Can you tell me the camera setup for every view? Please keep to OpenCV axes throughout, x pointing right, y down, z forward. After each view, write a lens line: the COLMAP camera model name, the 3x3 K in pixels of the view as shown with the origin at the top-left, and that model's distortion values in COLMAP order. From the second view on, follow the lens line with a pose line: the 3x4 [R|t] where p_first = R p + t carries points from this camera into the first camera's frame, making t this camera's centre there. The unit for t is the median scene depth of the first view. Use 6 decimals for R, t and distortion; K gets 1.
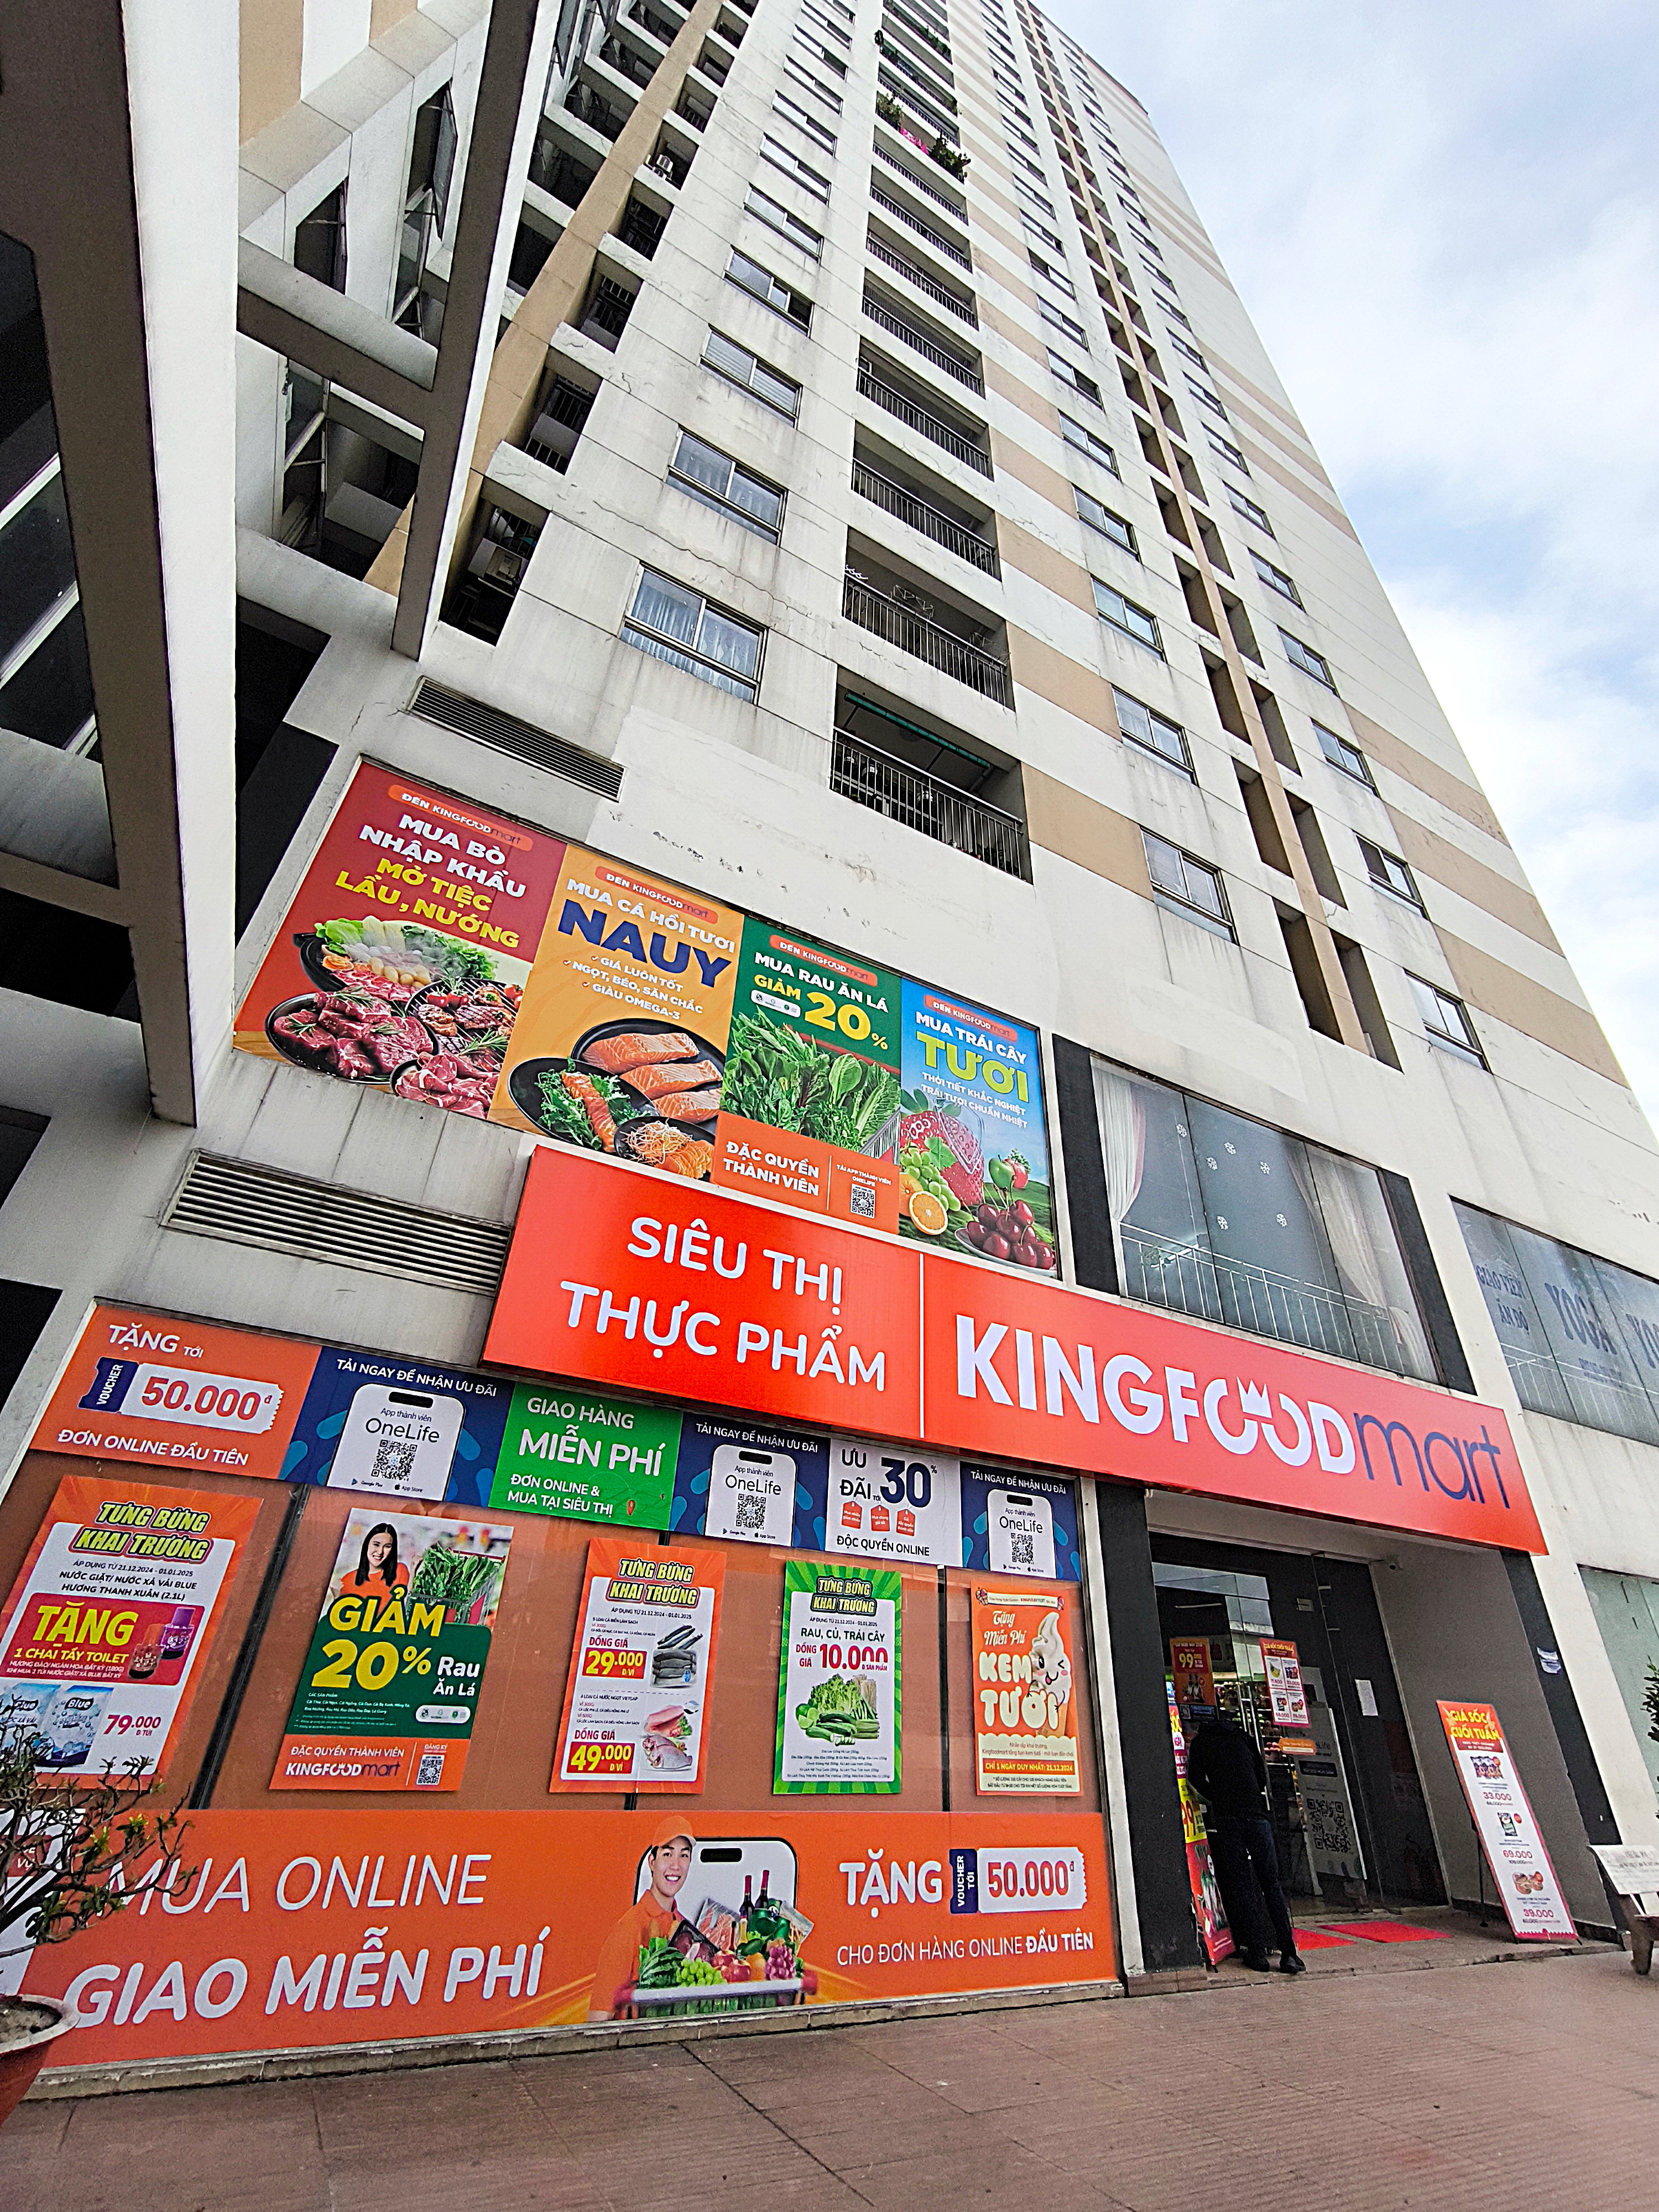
lens RADIAL K [[954.0, 0, 828.4], [0, 954.0, 1102.0], [0, 0, 1]] dist [-0.024922, 0.017083]
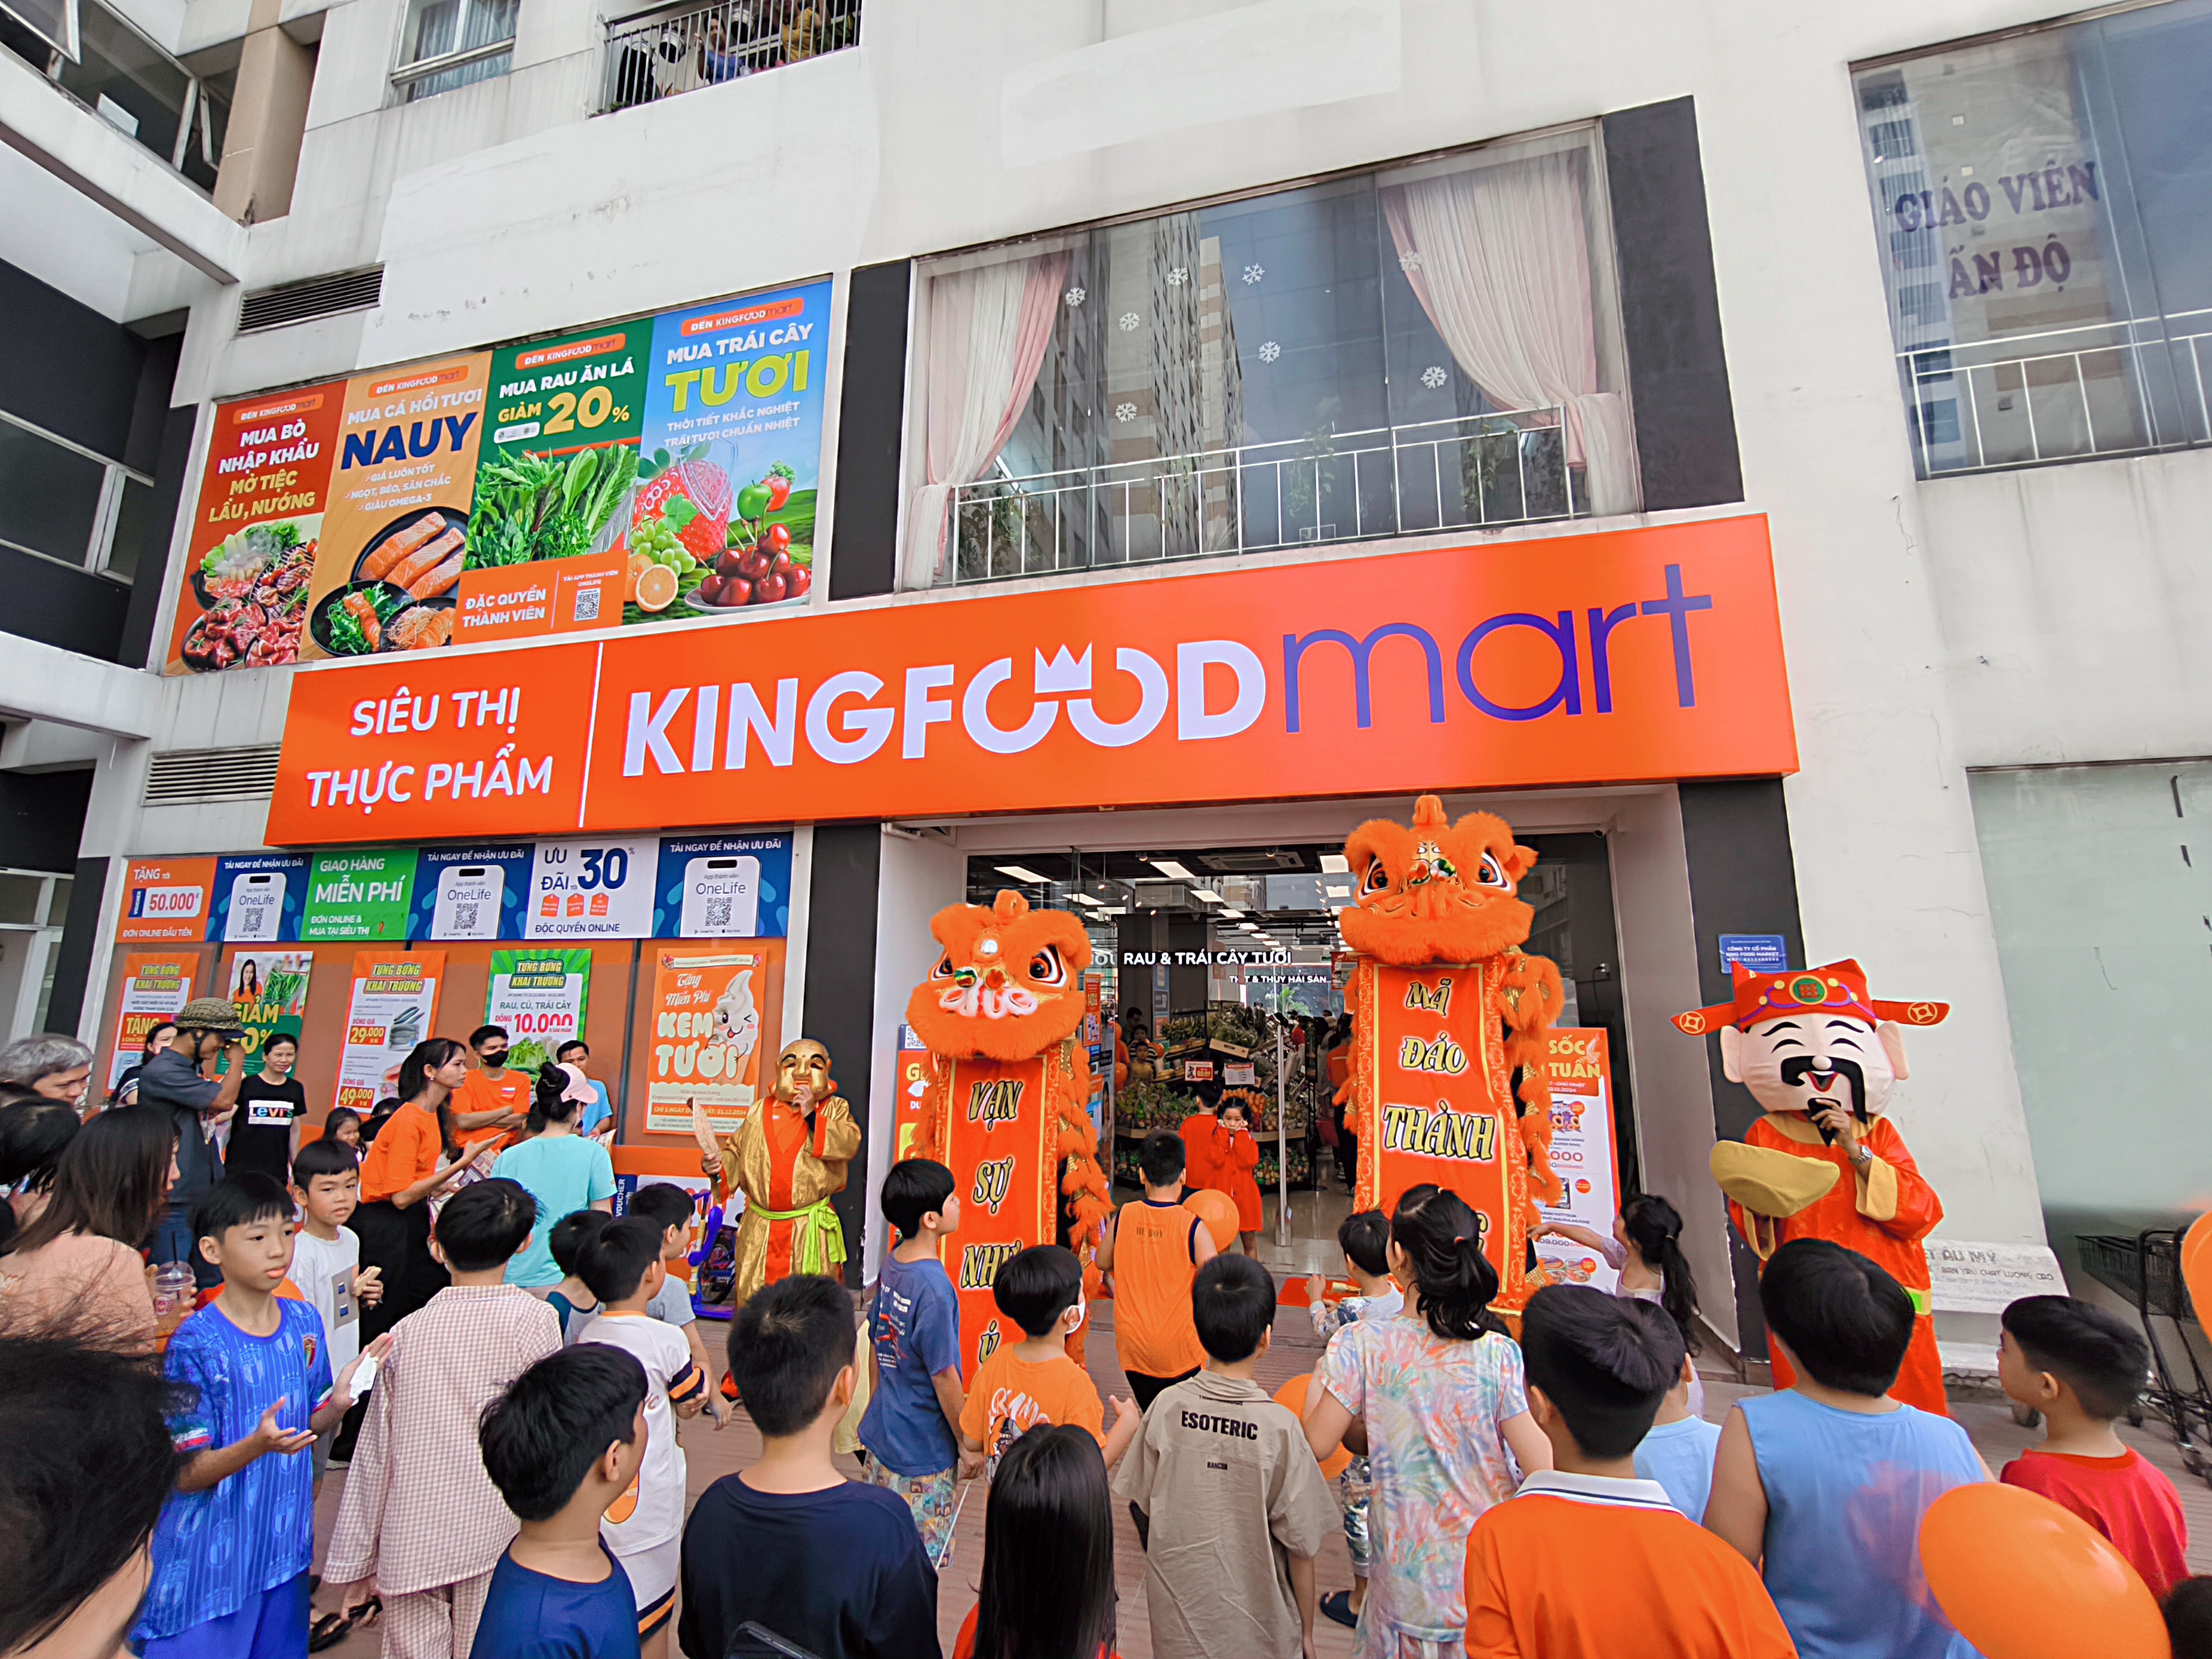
lens RADIAL K [[929.6, 0, 1097.4], [0, 929.6, 828.4], [0, 0, 1]] dist [-0.000777, 0.000198]
pose [[0.731907, -0.167493, -0.660498, 1.150972], [0.389365, 0.898284, 0.203669, 0.365208], [0.559202, -0.406241, 0.722676, 0.589315]]
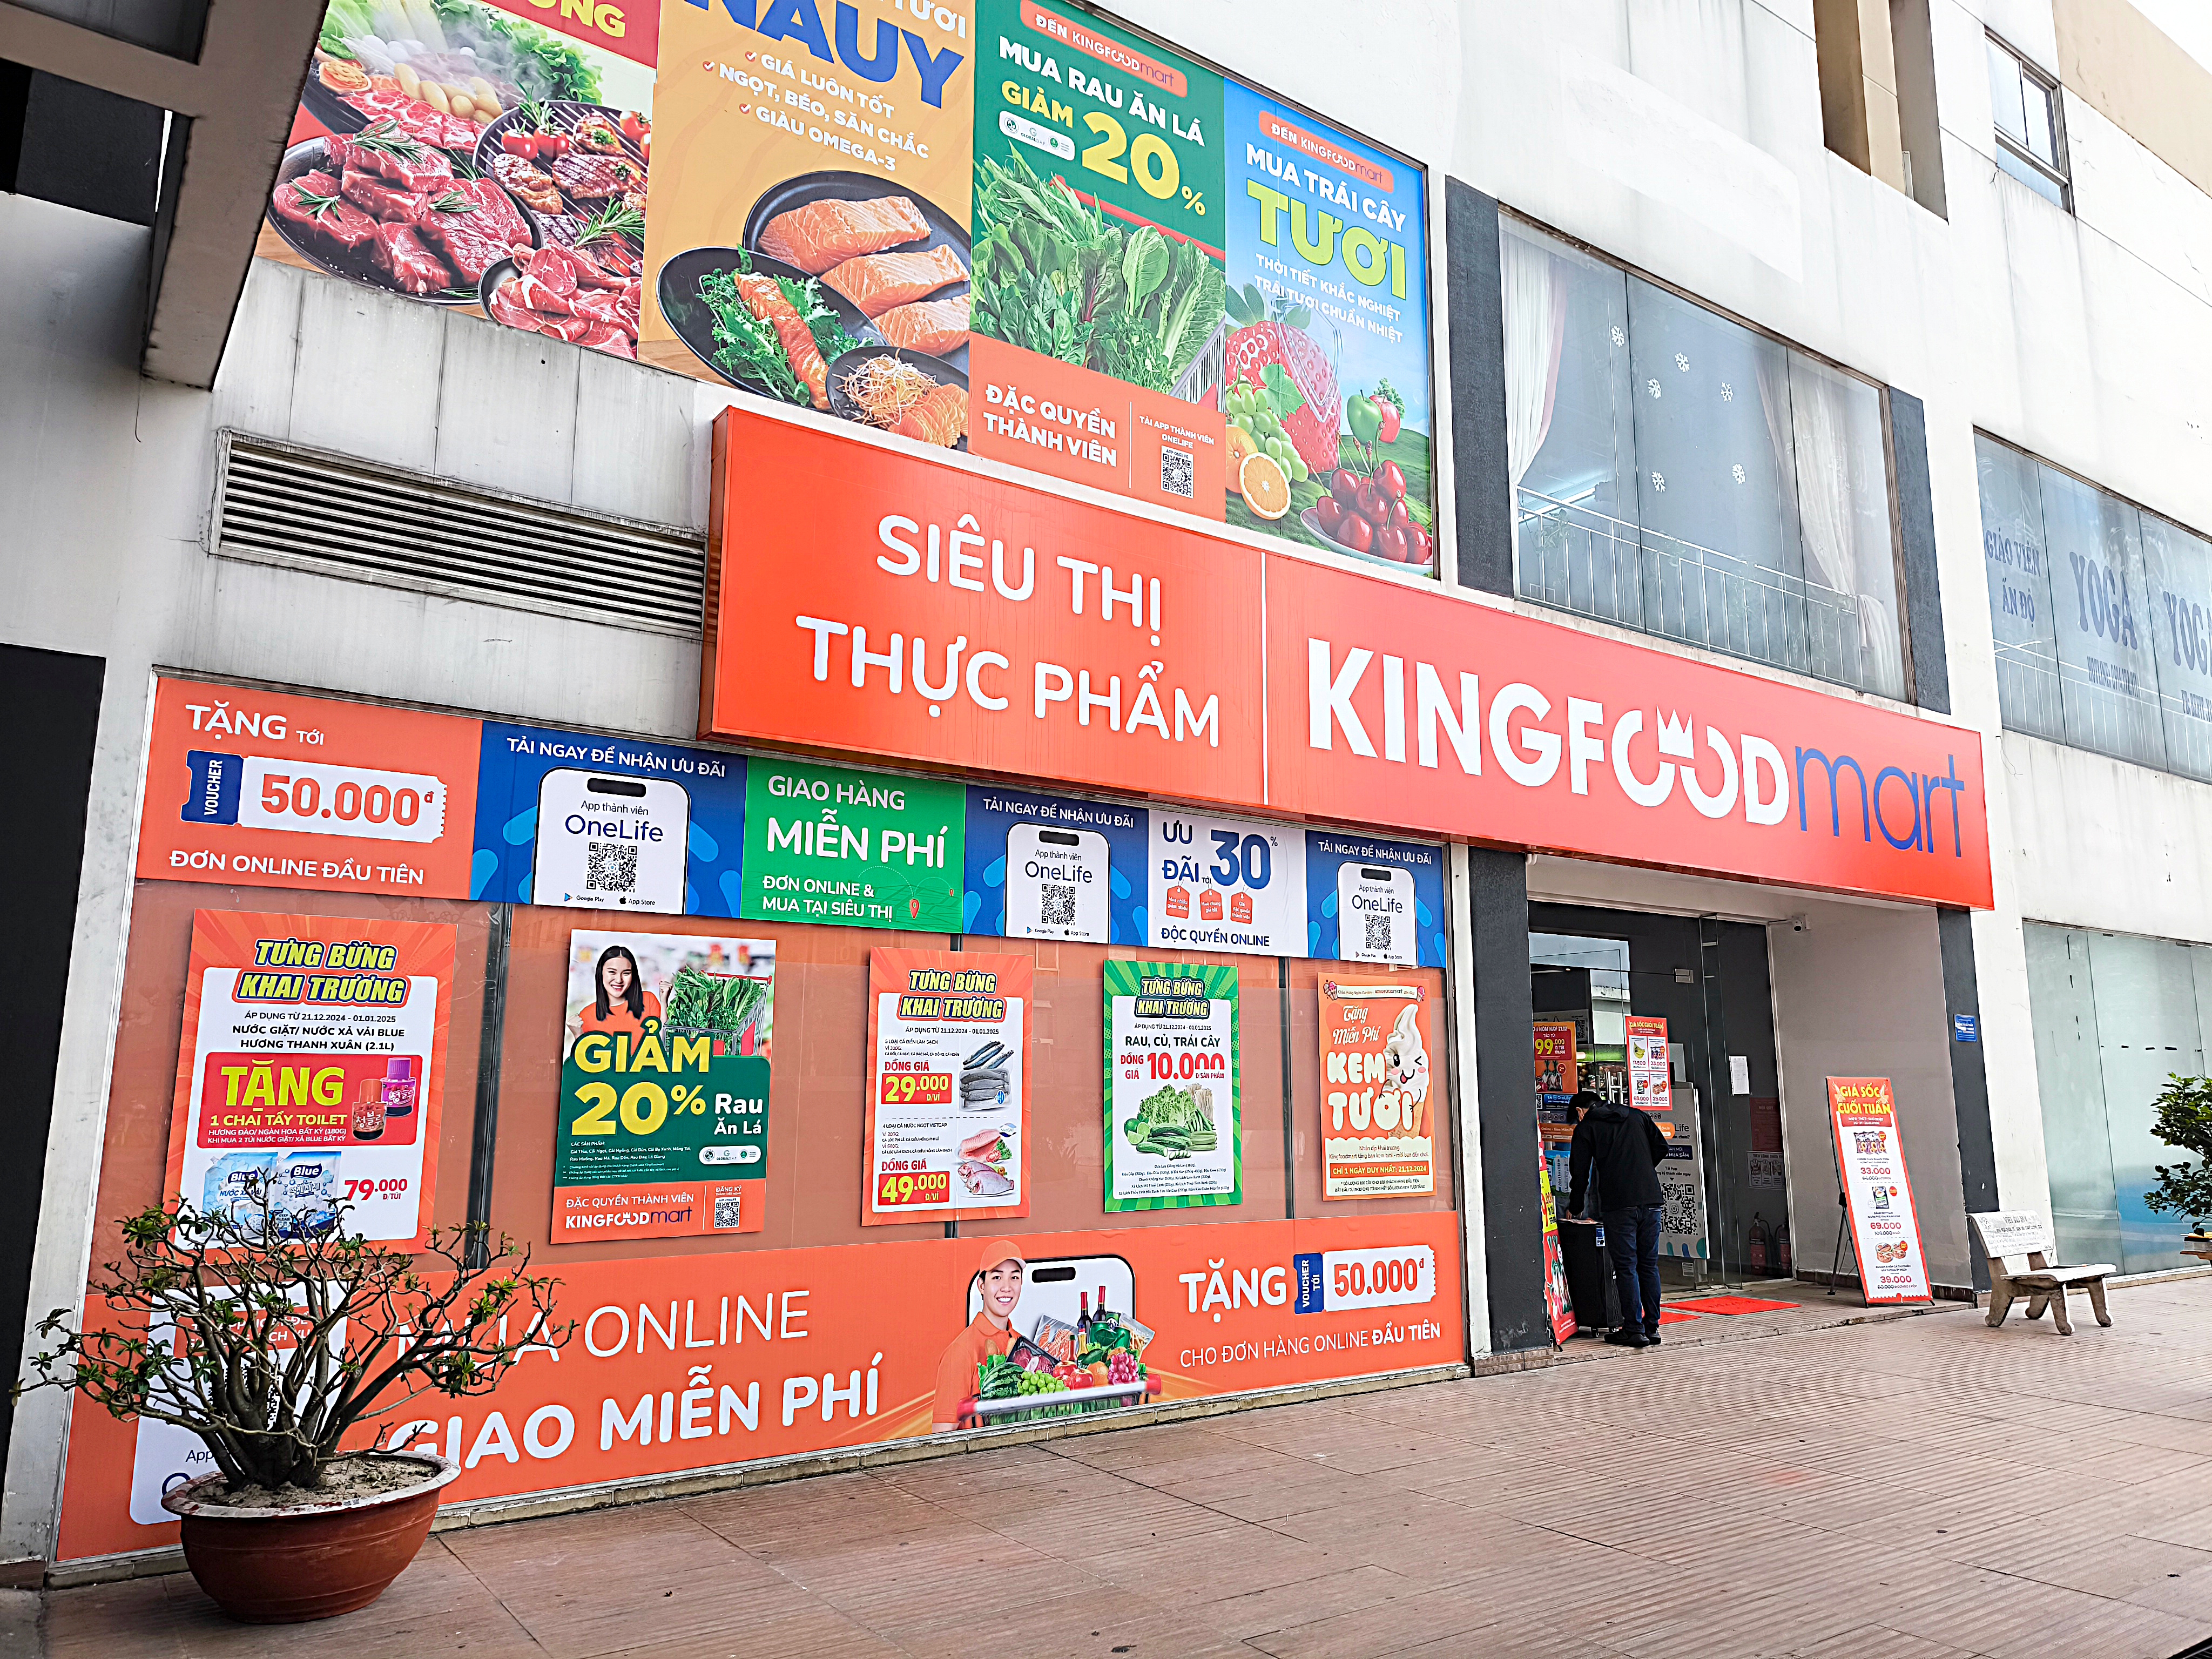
lens RADIAL K [[1542.0, 0, 1106.0], [0, 1542.0, 829.5], [0, 0, 1]] dist [0.062849, -0.058653]
pose [[0.993124, -0.024764, 0.114419, -0.167241], [-0.021620, 0.921762, 0.387153, -0.099178], [-0.115054, -0.386964, 0.914889, -0.111219]]
